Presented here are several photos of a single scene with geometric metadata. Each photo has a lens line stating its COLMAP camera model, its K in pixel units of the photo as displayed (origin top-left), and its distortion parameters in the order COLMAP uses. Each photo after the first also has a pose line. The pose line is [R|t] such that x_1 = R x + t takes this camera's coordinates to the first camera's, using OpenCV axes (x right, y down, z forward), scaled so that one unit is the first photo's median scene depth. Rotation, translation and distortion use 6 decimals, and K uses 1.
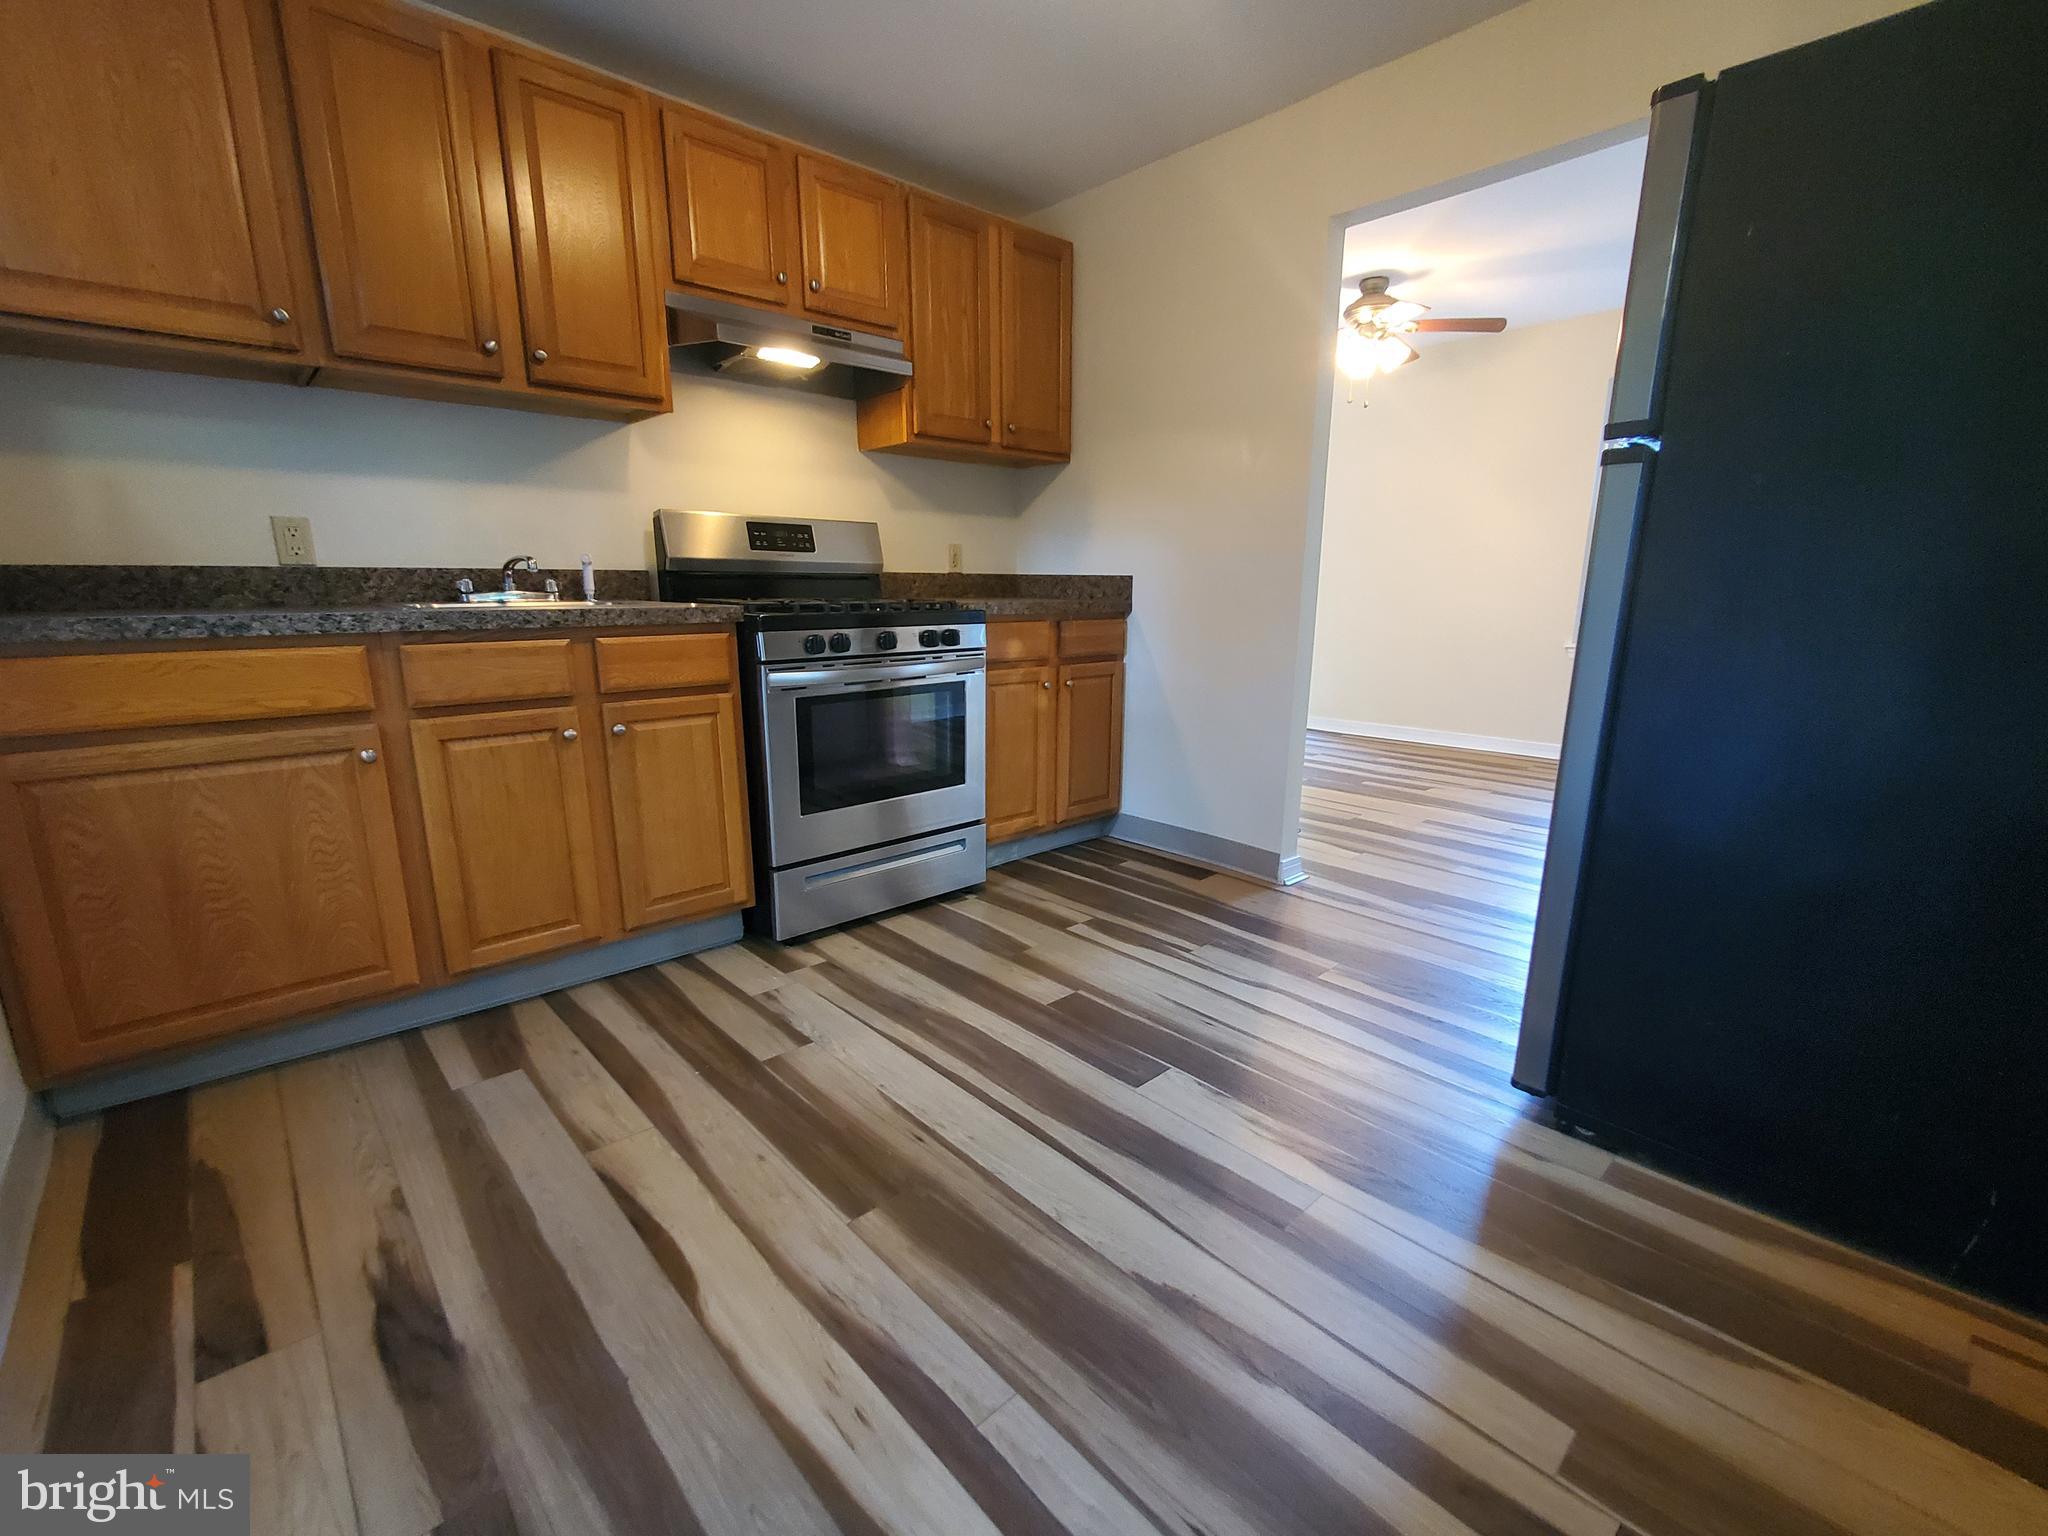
lens RADIAL K [[884.3, 0, 1044.5], [0, 884.3, 776.3], [0, 0, 1]] dist [0.005069, -0.001175]
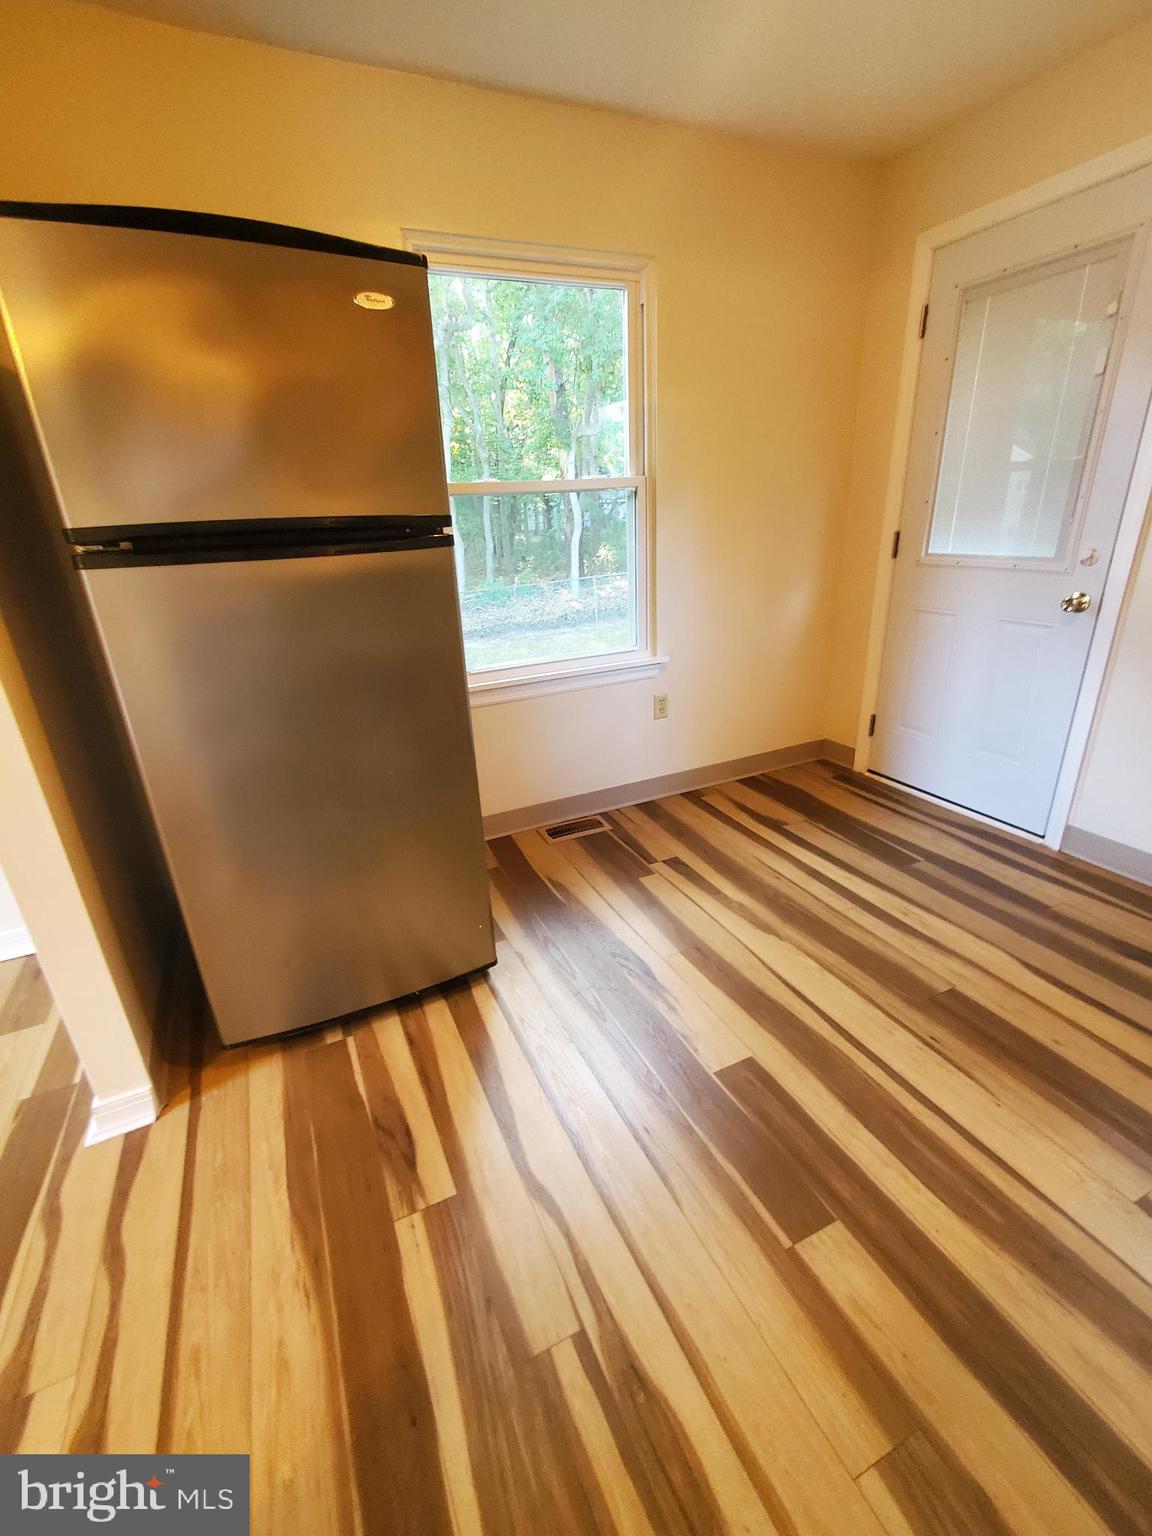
lens RADIAL K [[663.3, 0, 564.3], [0, 663.3, 773.3], [0, 0, 1]] dist [0.005069, -0.001175]
pose [[-0.942299, -0.081799, 0.324627, 0.062476], [0.116263, 0.829375, 0.546462, -0.366603], [-0.313937, 0.552672, -0.772008, 1.185806]]
